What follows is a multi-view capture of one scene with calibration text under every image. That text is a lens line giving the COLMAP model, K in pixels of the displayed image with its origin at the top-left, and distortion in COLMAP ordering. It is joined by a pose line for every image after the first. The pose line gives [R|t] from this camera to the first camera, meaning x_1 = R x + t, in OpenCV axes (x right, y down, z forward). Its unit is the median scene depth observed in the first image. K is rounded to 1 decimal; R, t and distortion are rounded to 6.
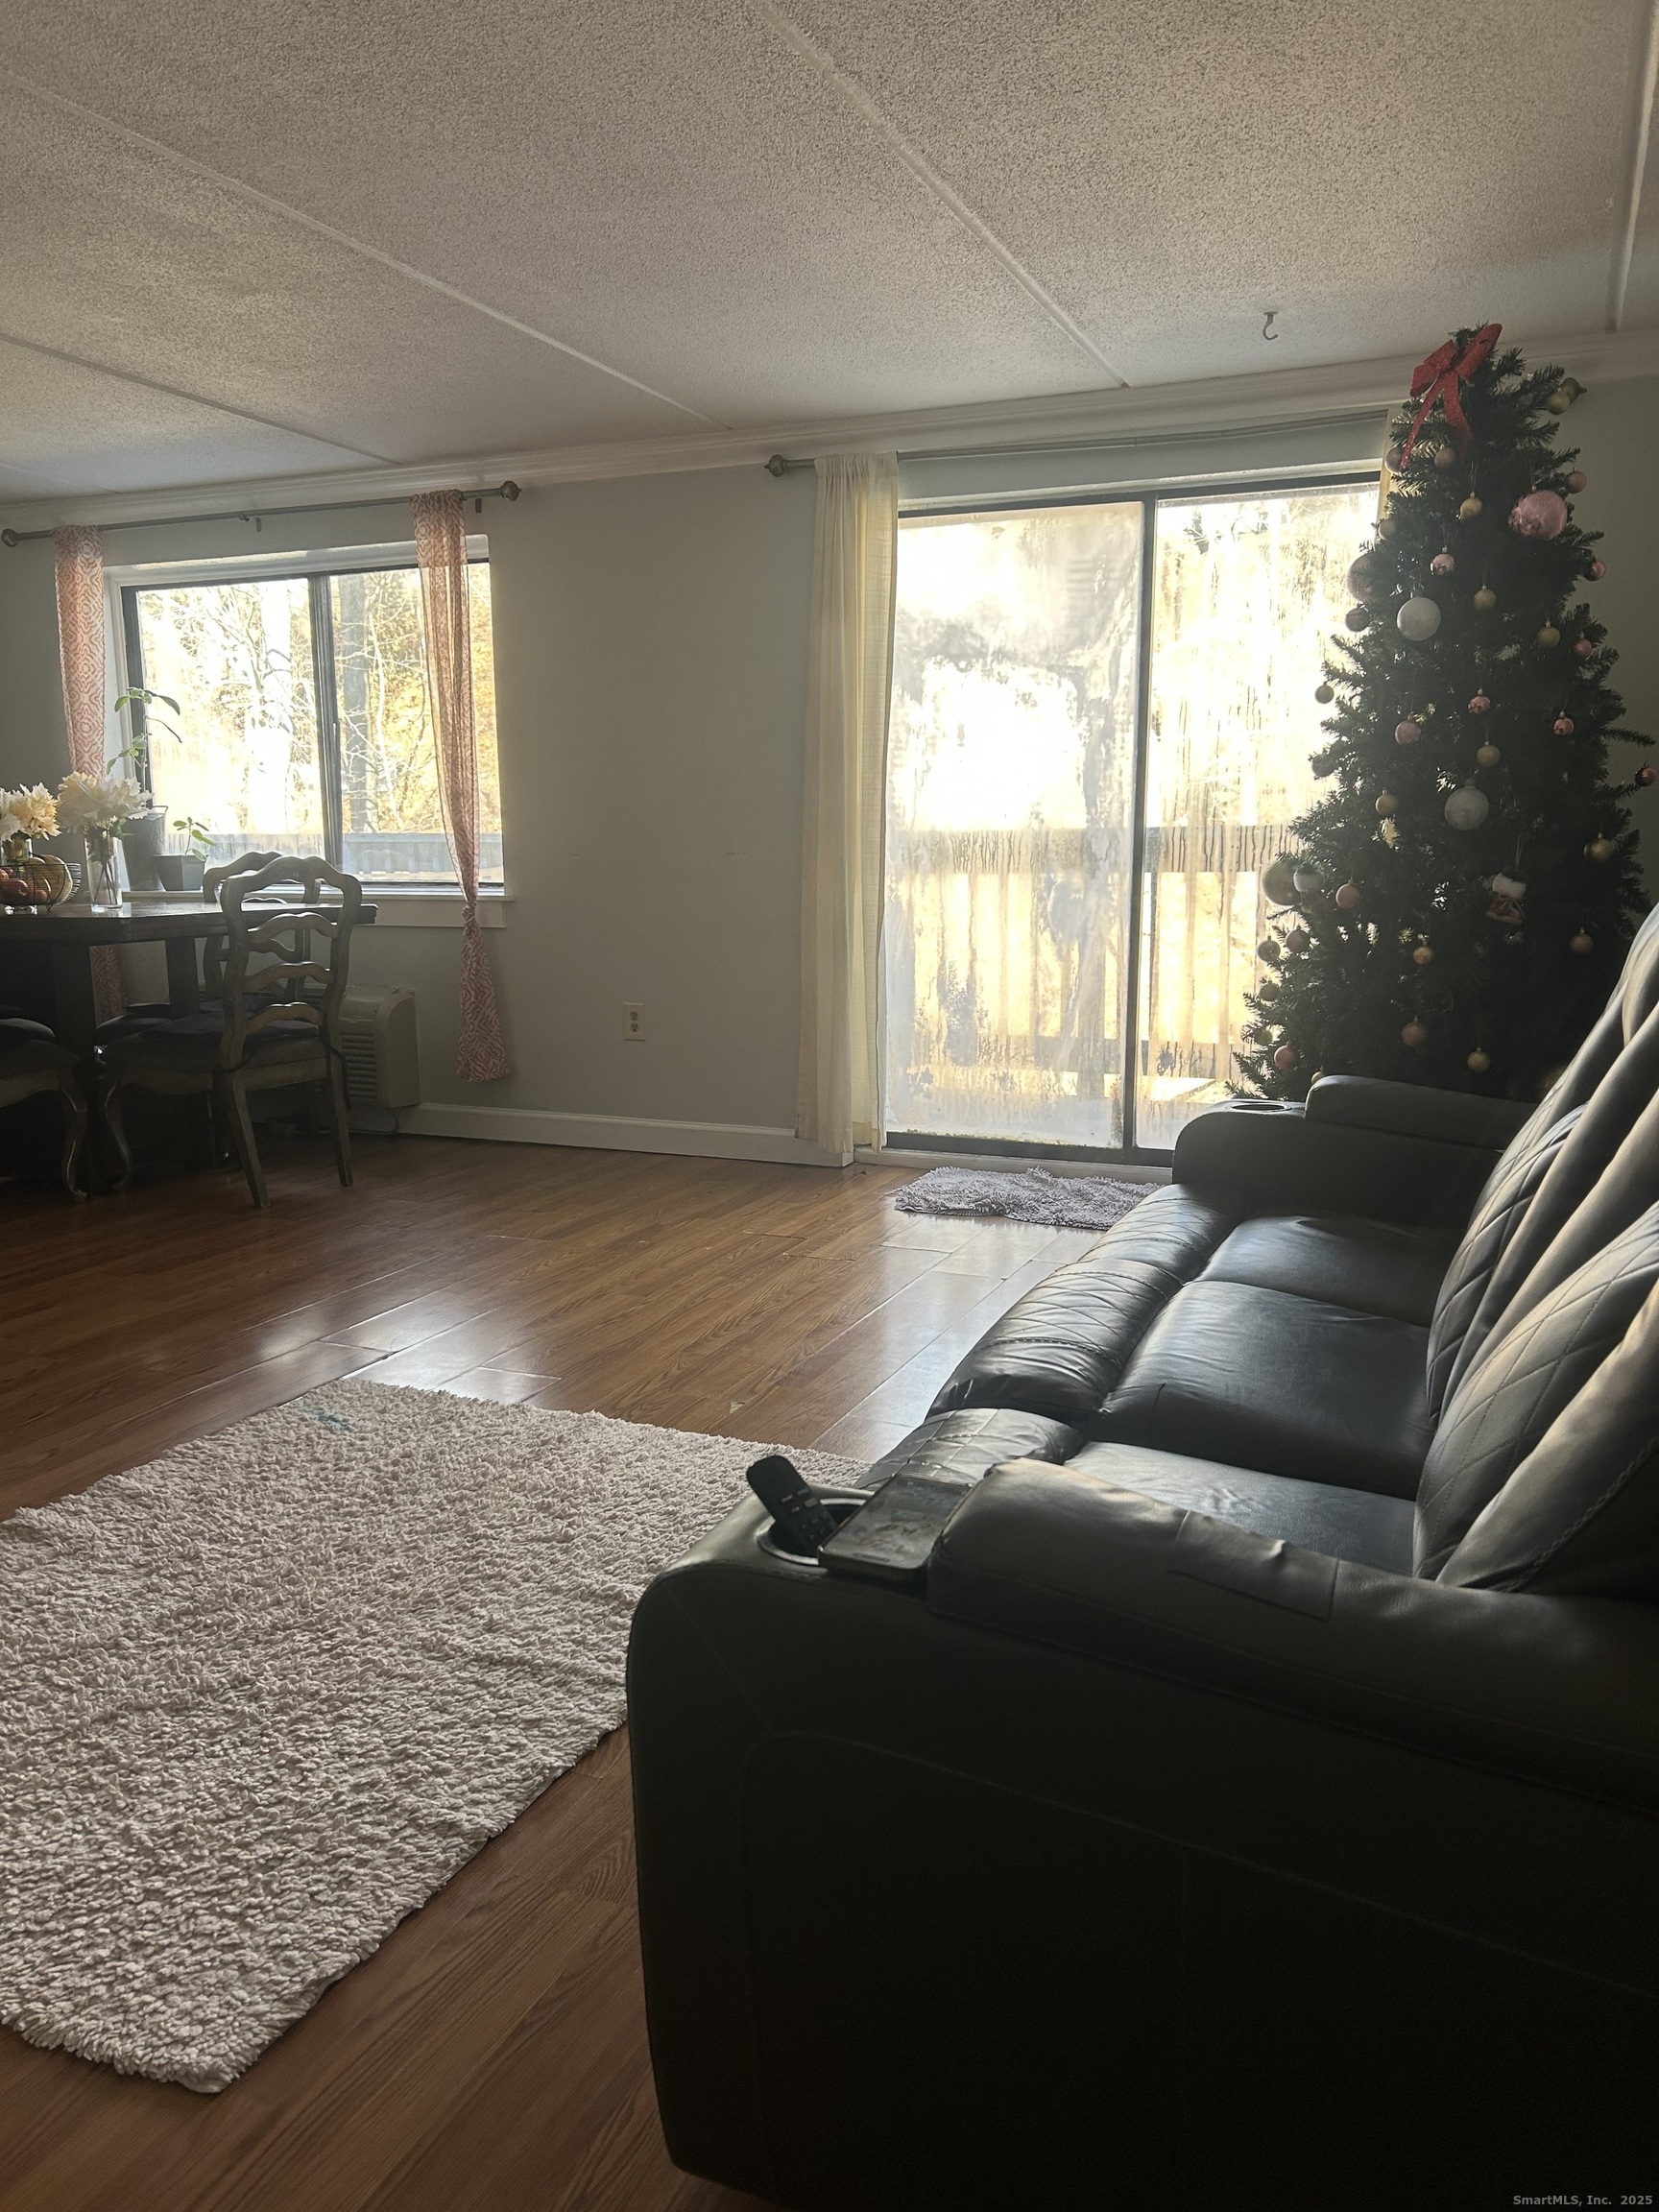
lens RADIAL K [[1667.1, 0, 840.3], [0, 1667.1, 1110.0], [0, 0, 1]] dist [0.011669, -0.005523]
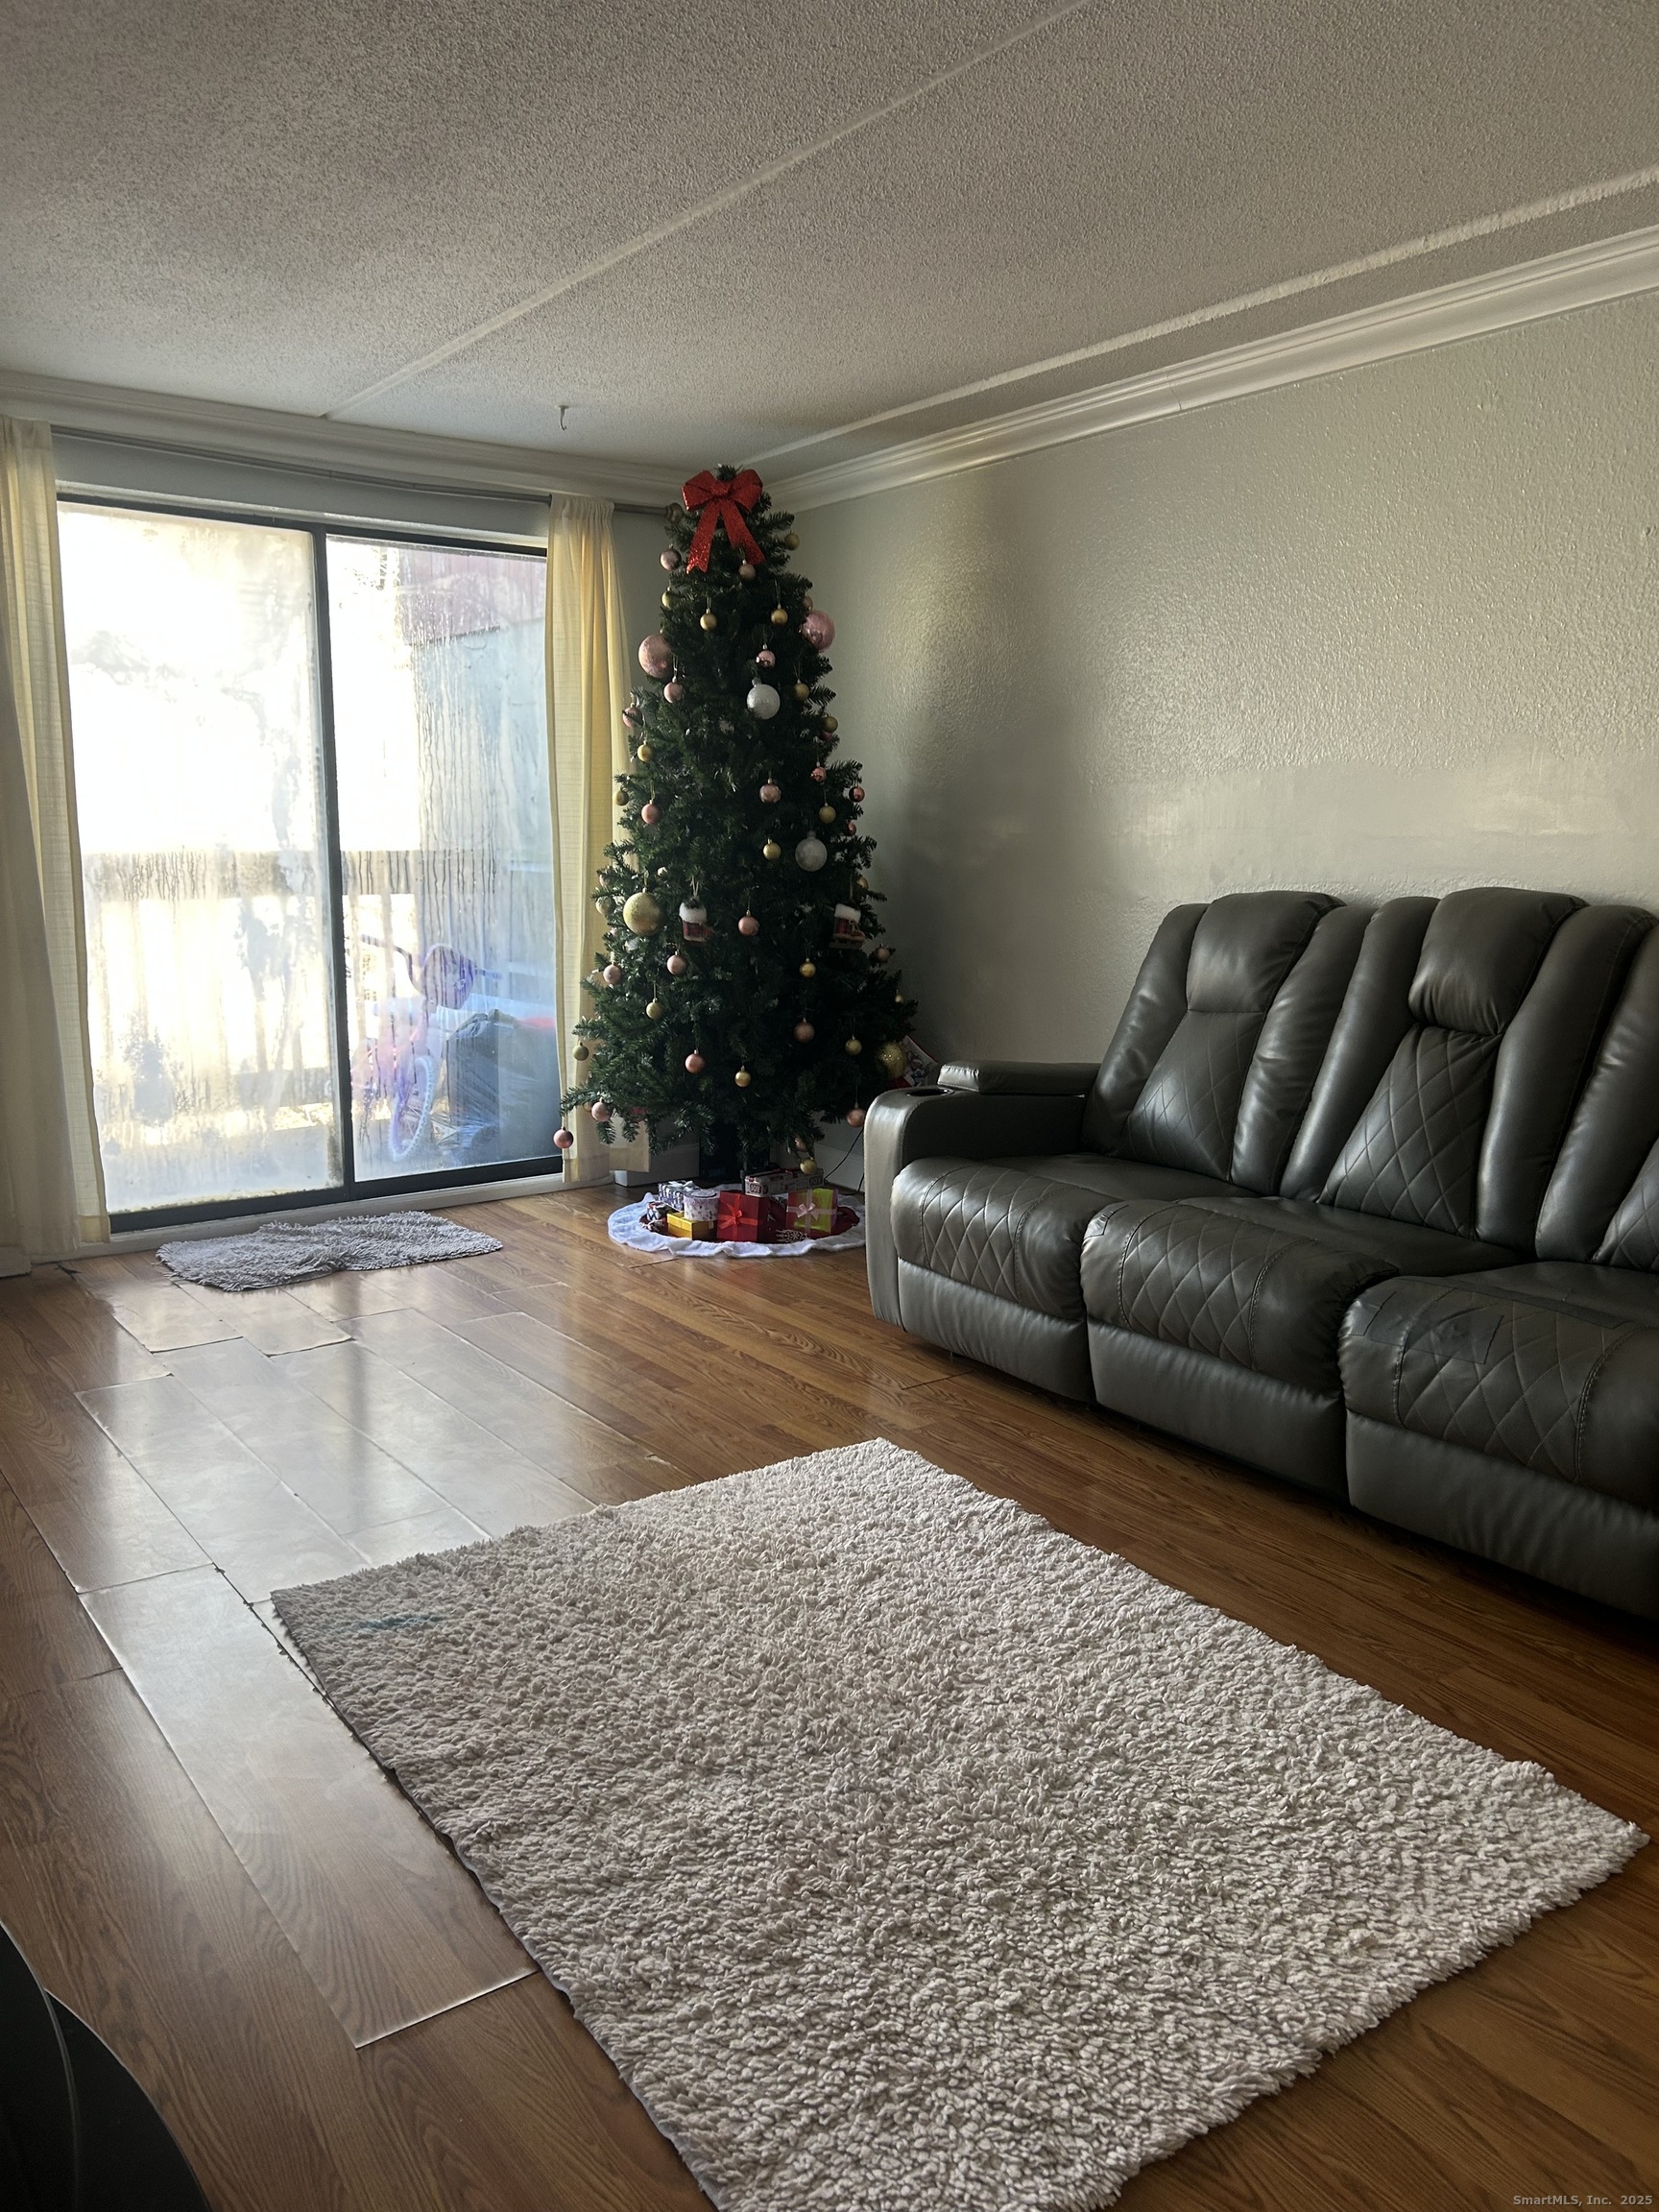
lens RADIAL K [[1667.1, 0, 850.8], [0, 1667.1, 1114.5], [0, 0, 1]] dist [0.011669, -0.005523]
pose [[0.507198, -0.134588, 0.851256, -0.537953], [0.134317, 0.988006, 0.076180, -0.055985], [-0.851299, 0.075700, 0.519192, 0.238391]]
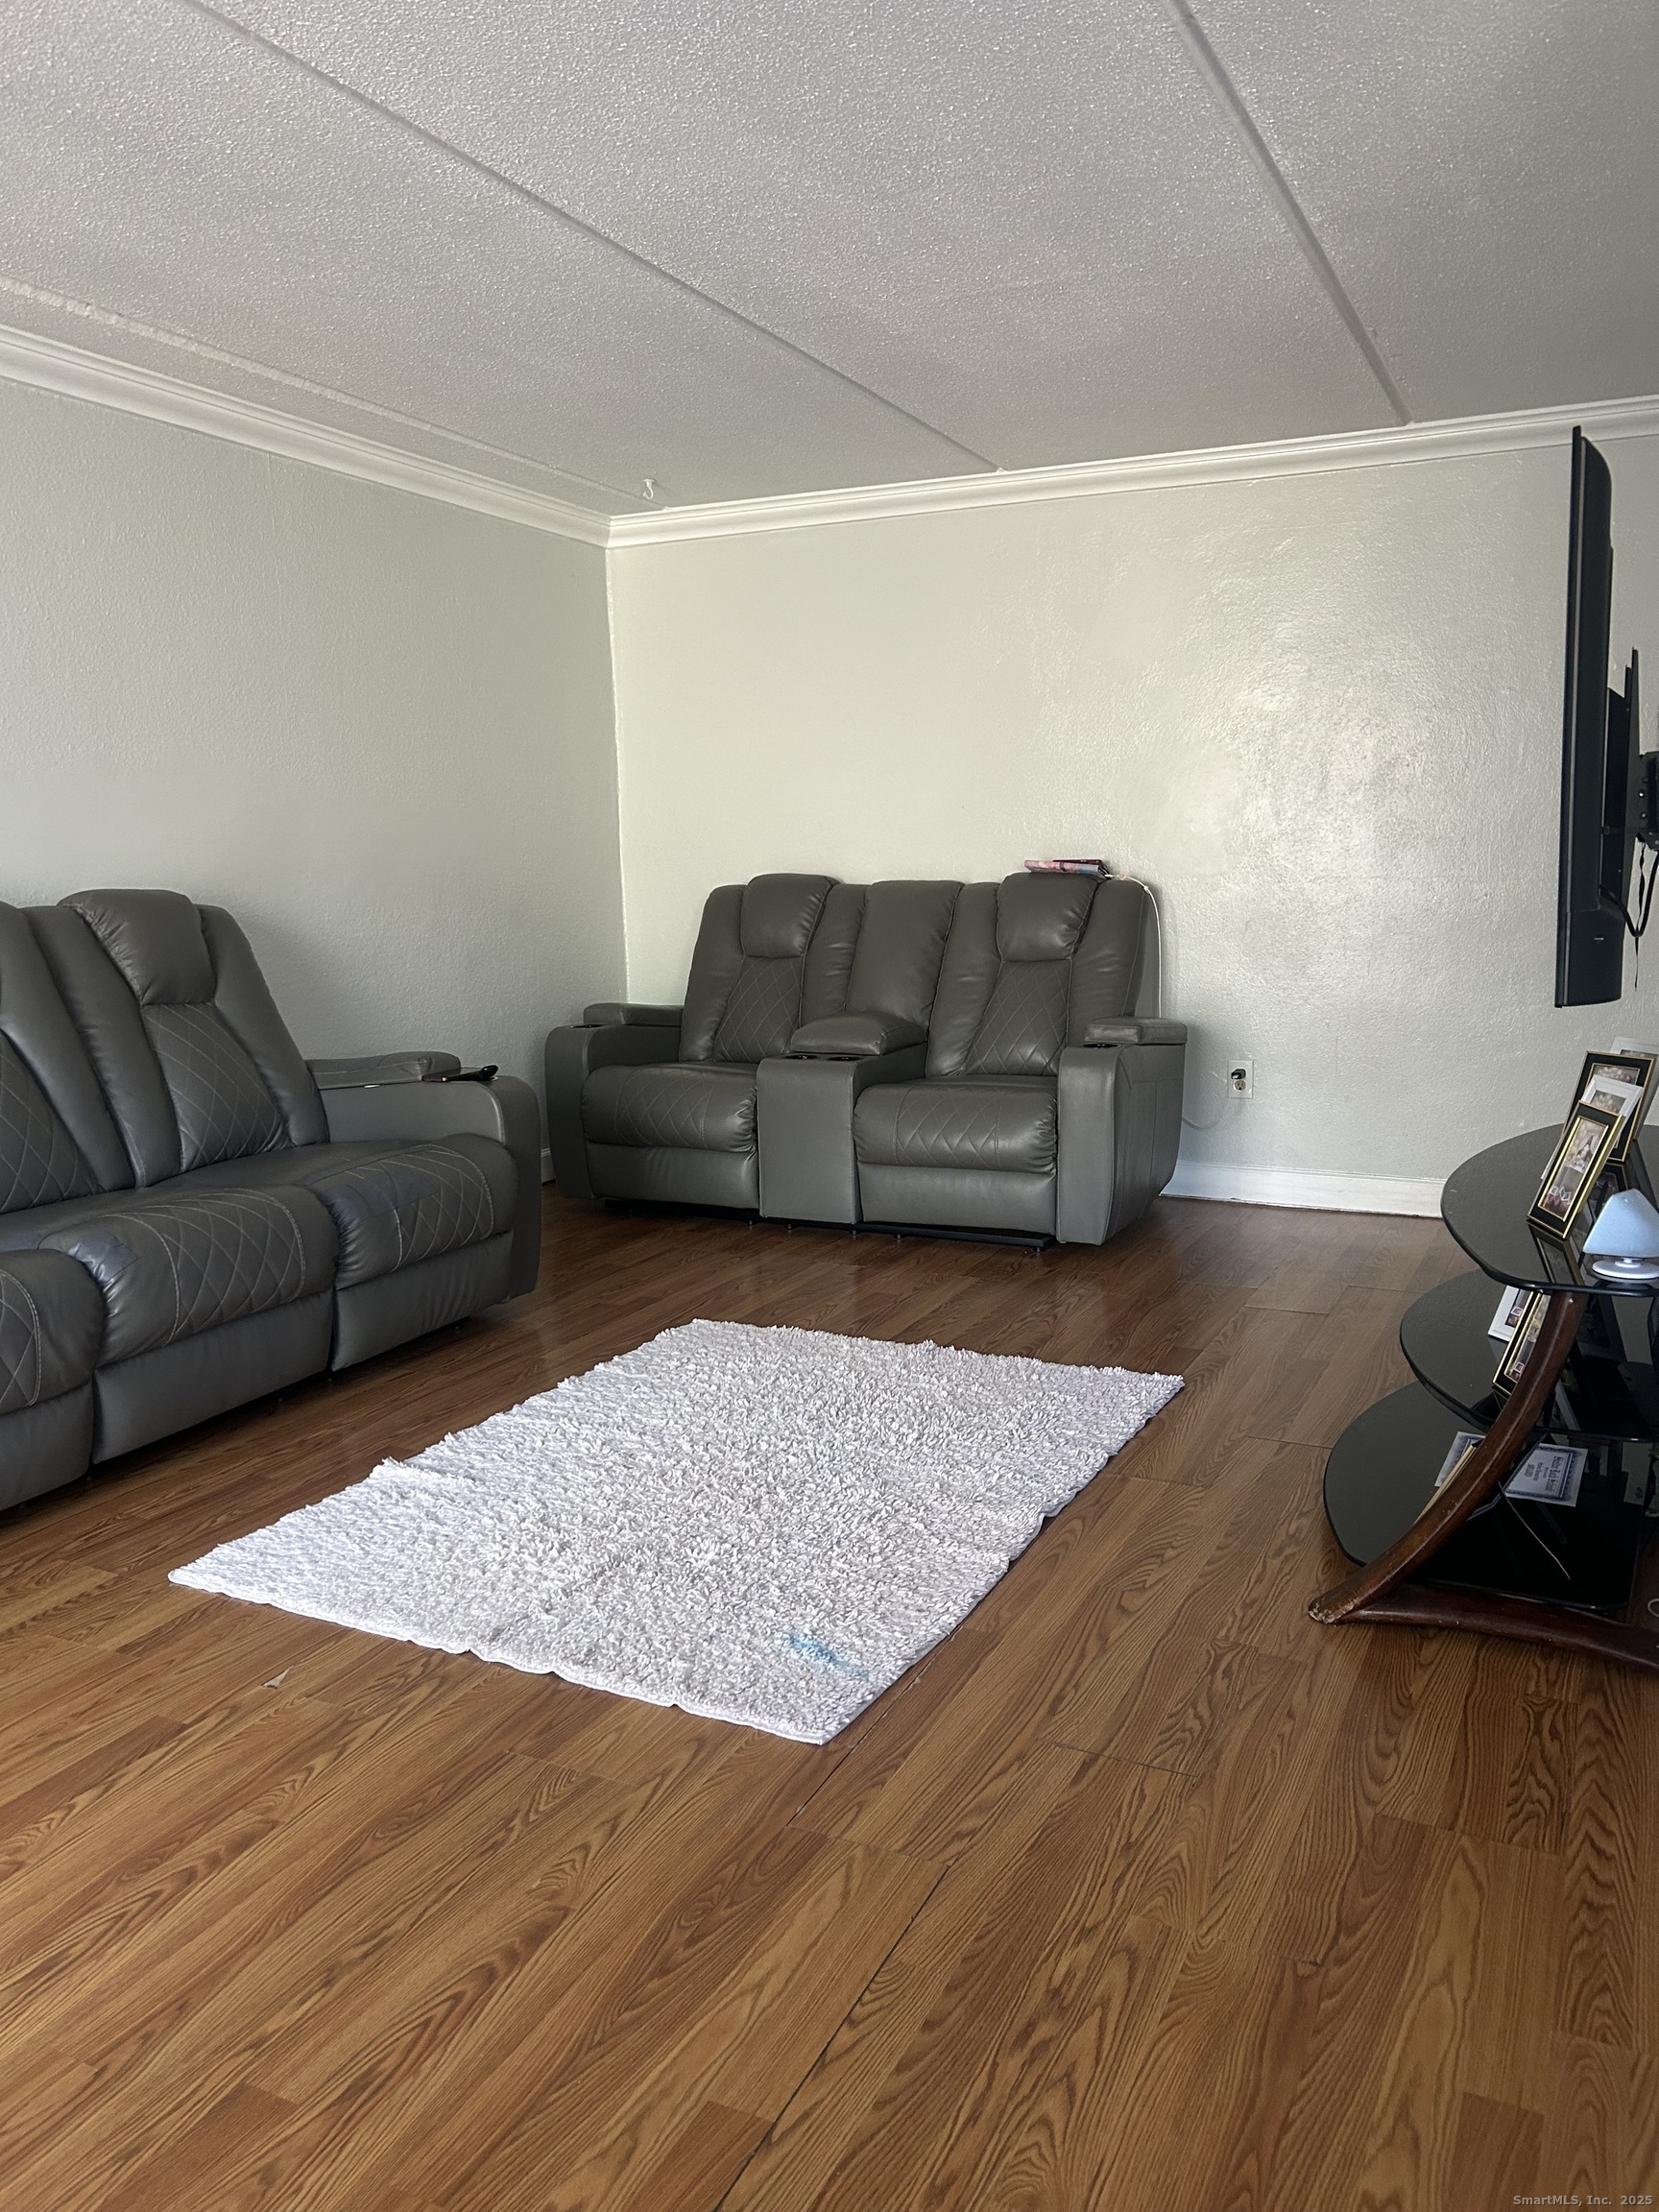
lens RADIAL K [[1667.1, 0, 836.6], [0, 1667.1, 1098.9], [0, 0, 1]] dist [0.011669, -0.005523]
pose [[-0.998624, 0.018205, 0.049171, -0.226177], [0.032717, 0.949183, 0.313019, -0.184324], [-0.040974, 0.314197, -0.948473, 1.043098]]
